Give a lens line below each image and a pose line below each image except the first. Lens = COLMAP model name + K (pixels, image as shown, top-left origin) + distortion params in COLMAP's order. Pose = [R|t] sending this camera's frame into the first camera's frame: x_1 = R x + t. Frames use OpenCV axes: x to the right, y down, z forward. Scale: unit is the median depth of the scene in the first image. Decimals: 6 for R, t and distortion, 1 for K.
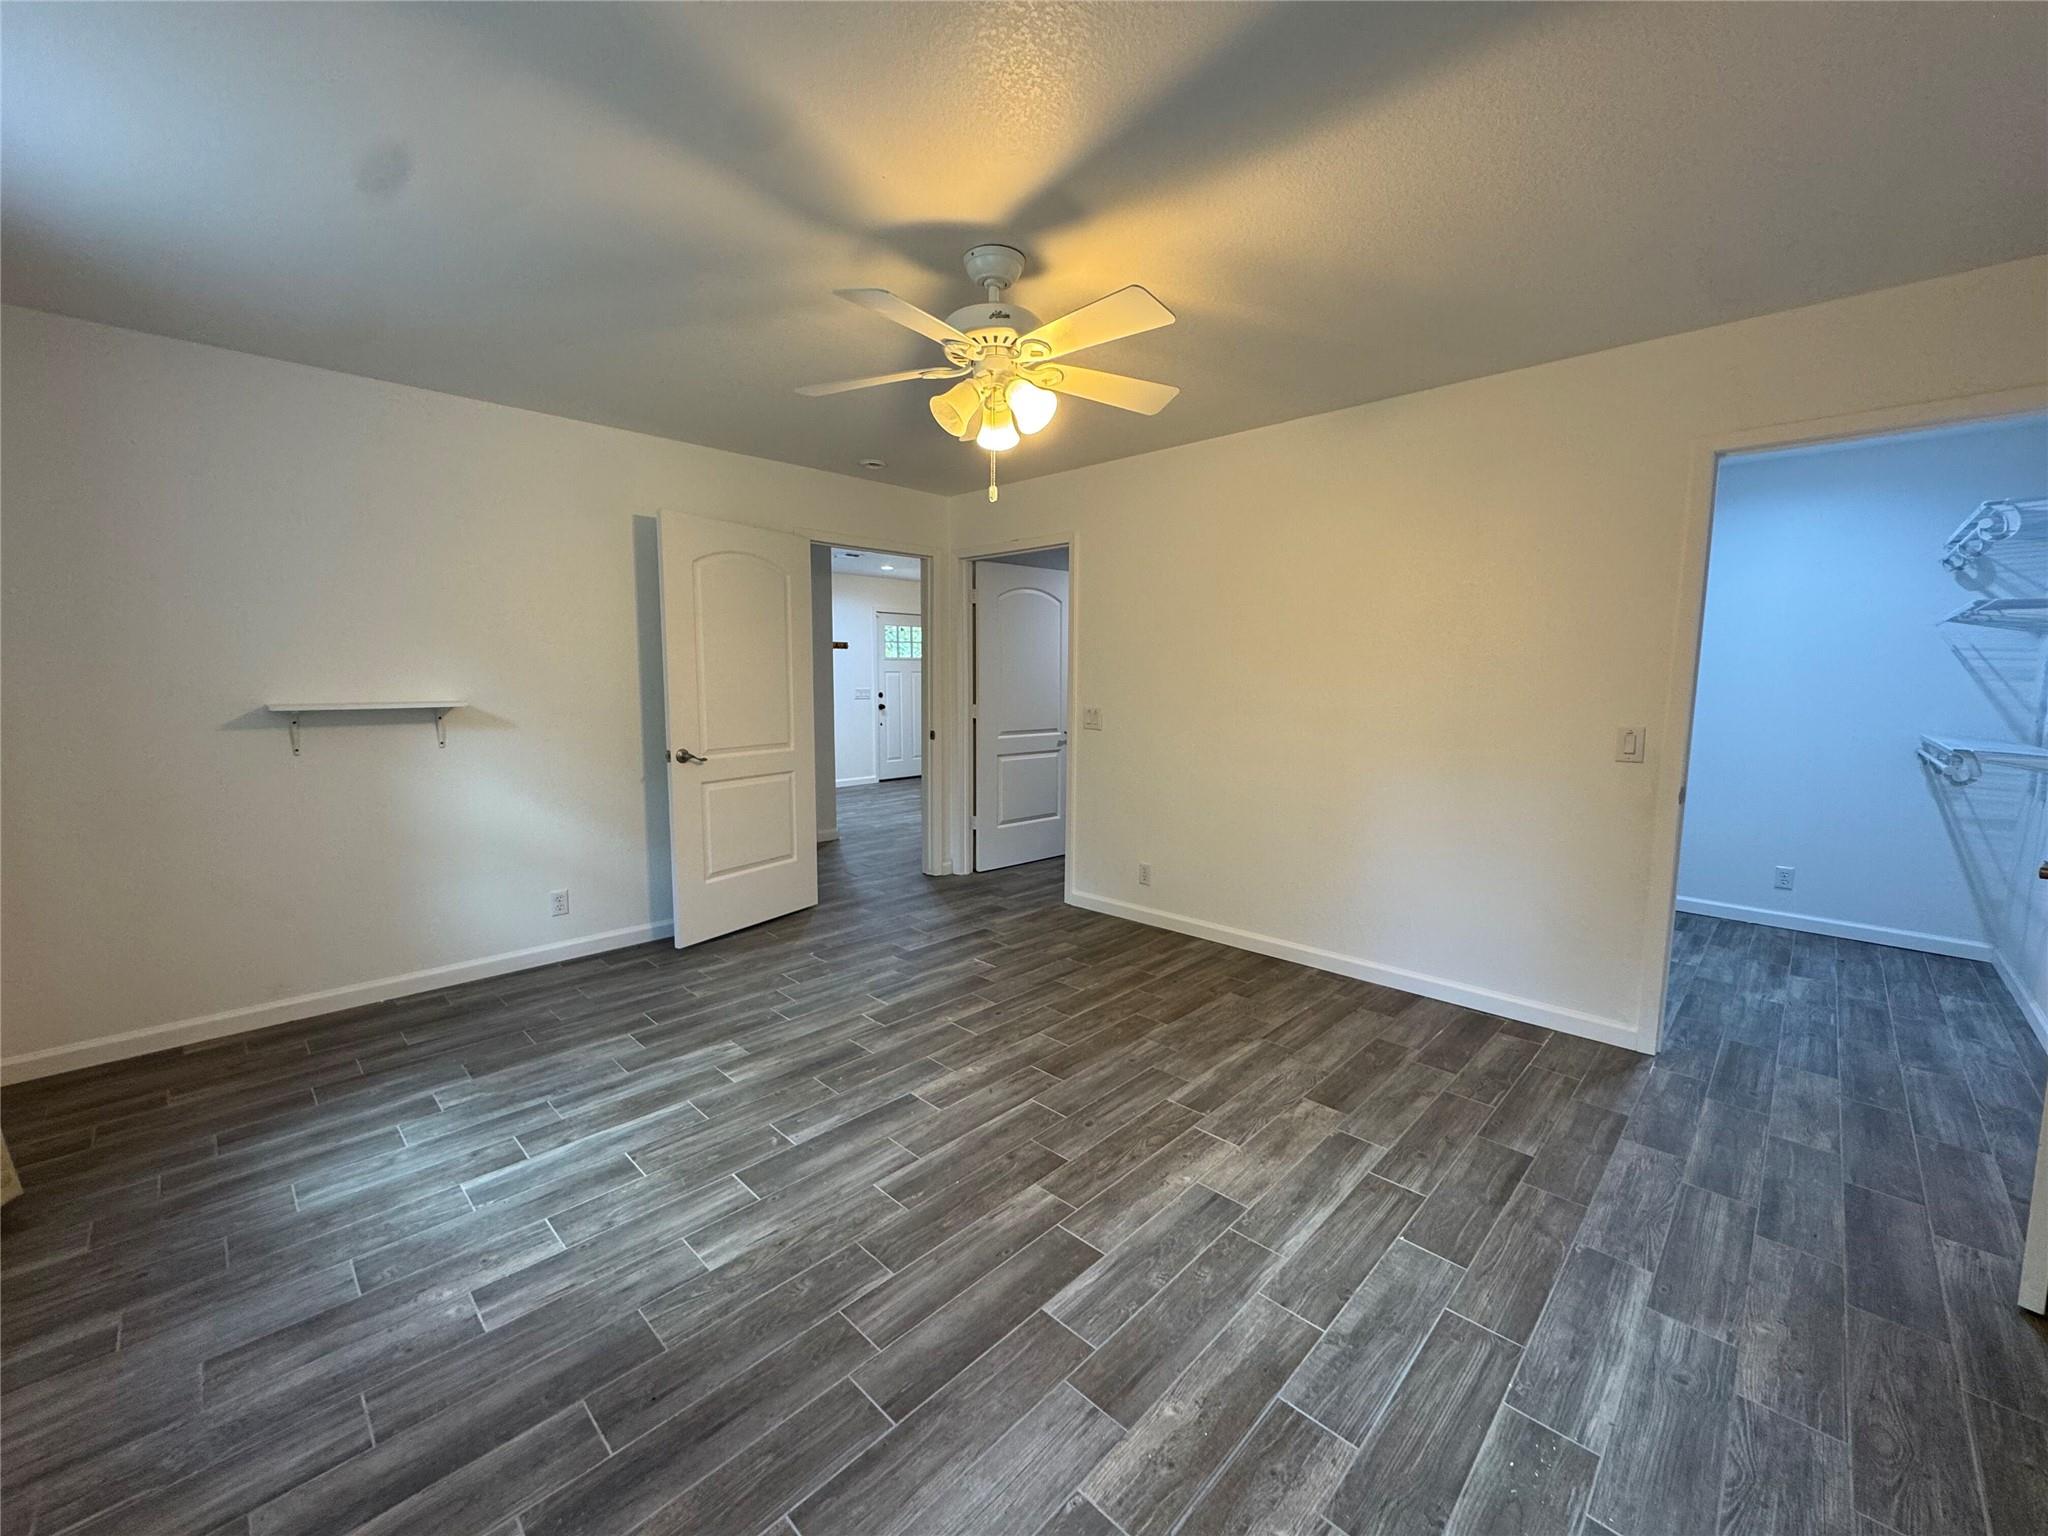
lens RADIAL K [[817.5, 0, 1018.2], [0, 817.5, 767.7], [0, 0, 1]] dist [0.001114, 0.000116]
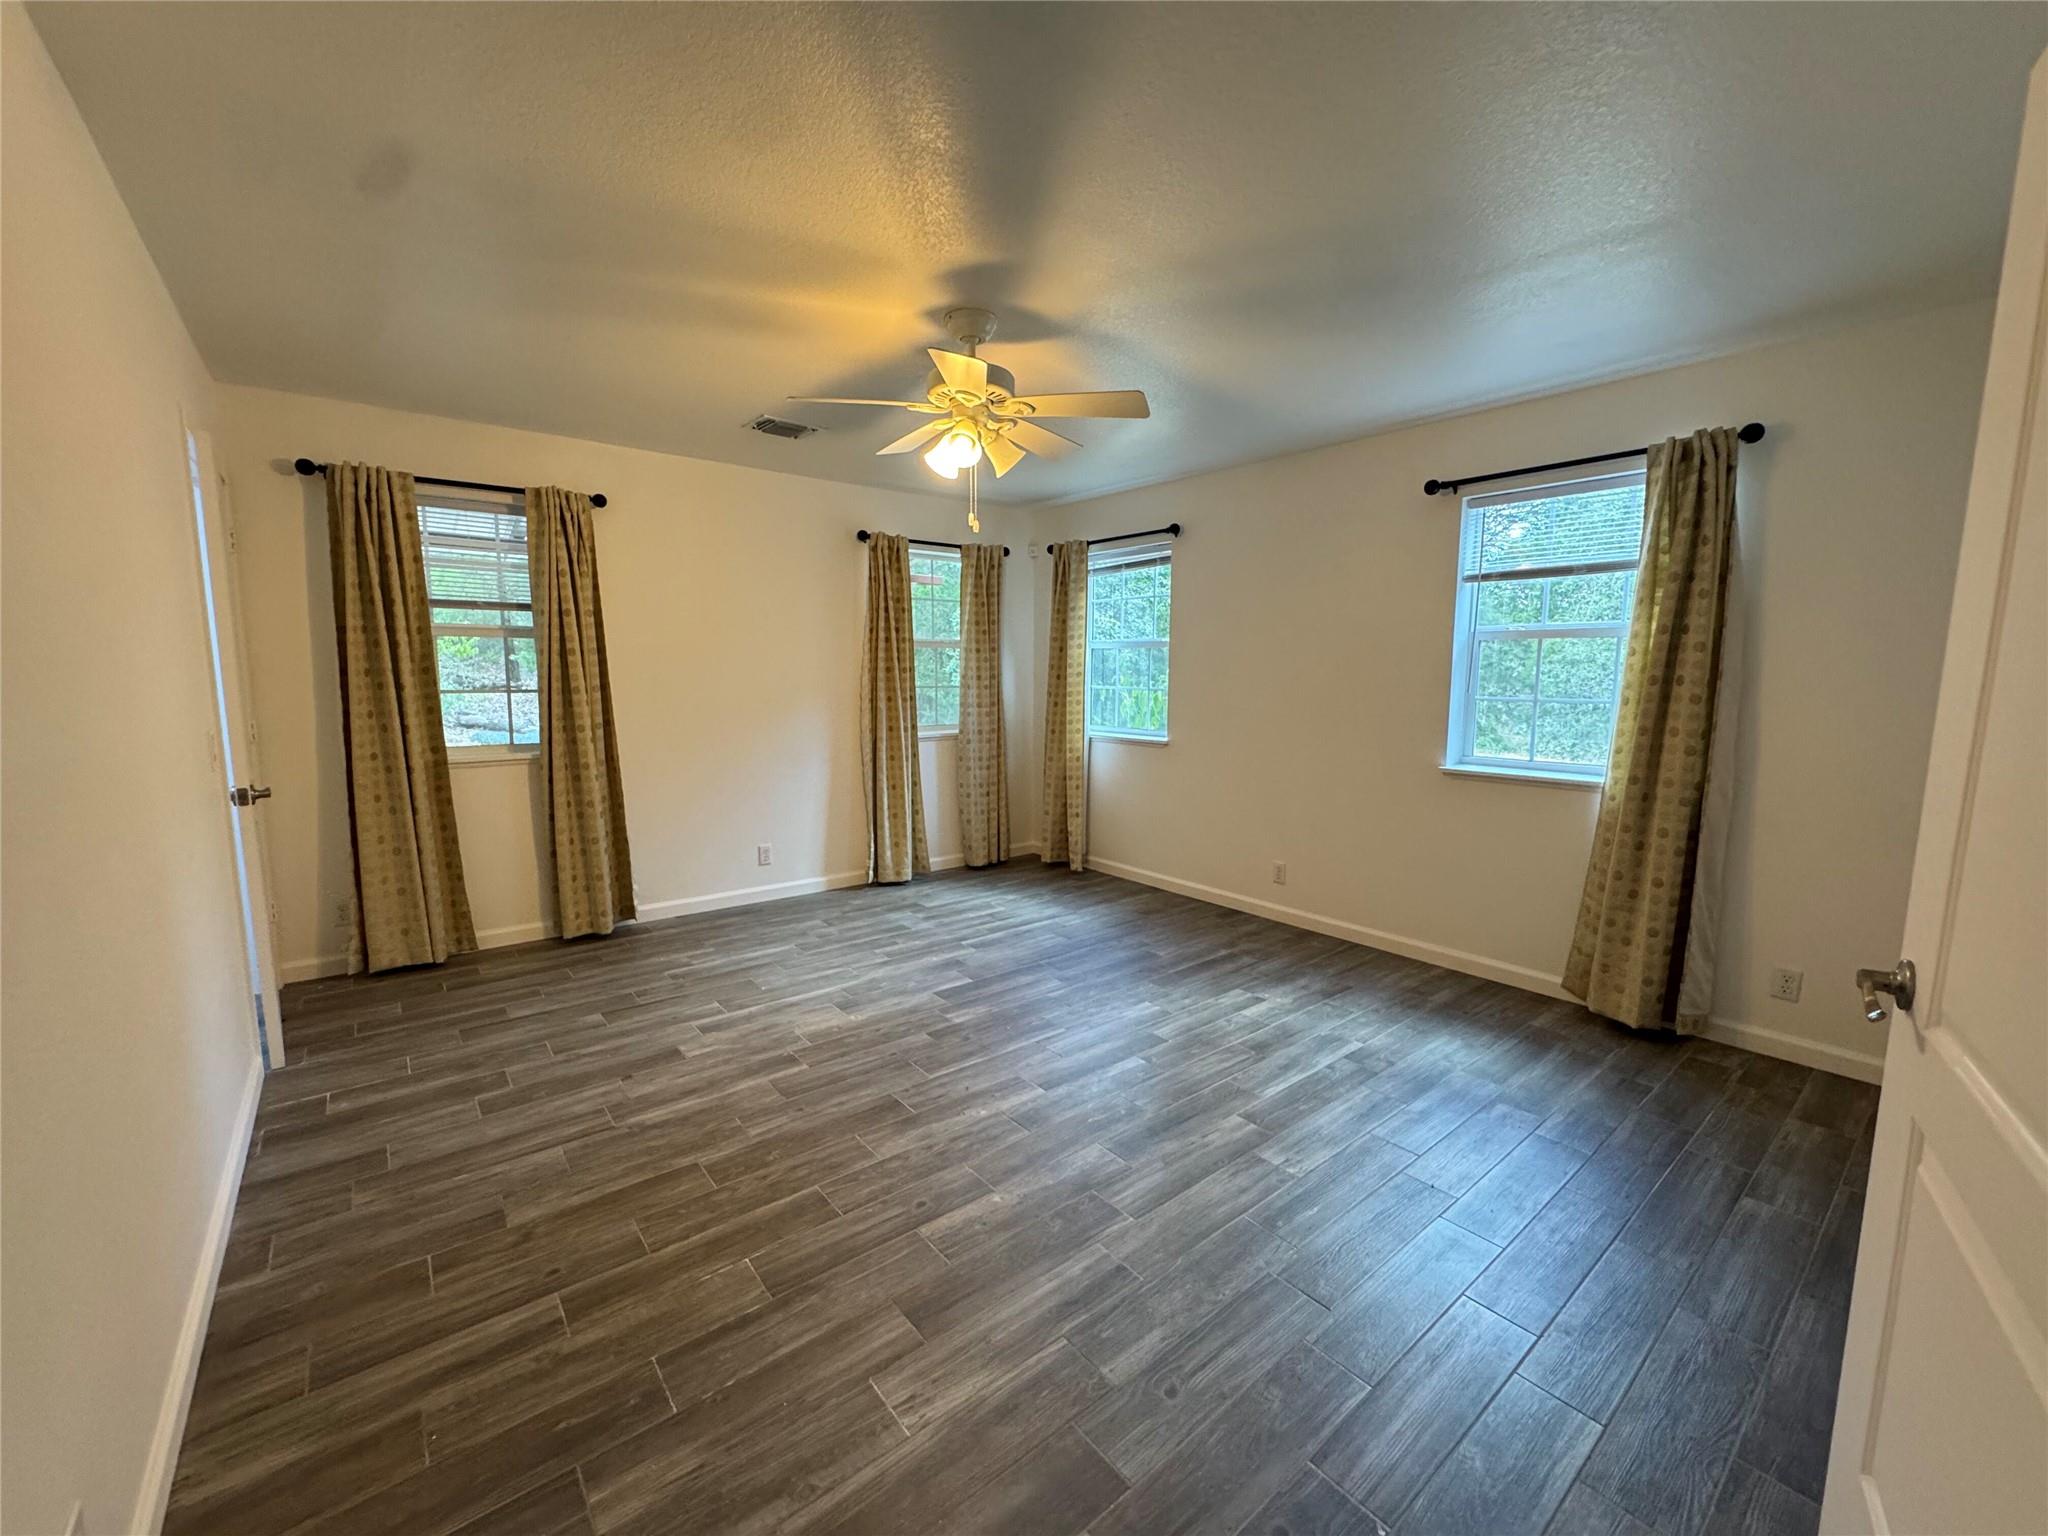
lens RADIAL K [[817.5, 0, 1018.2], [0, 817.5, 767.7], [0, 0, 1]] dist [0.001114, 0.000116]
pose [[-0.992879, -0.023143, 0.116854, -0.227458], [0.005051, 0.971885, 0.235404, -0.250466], [-0.119016, 0.234318, -0.964847, 2.085839]]
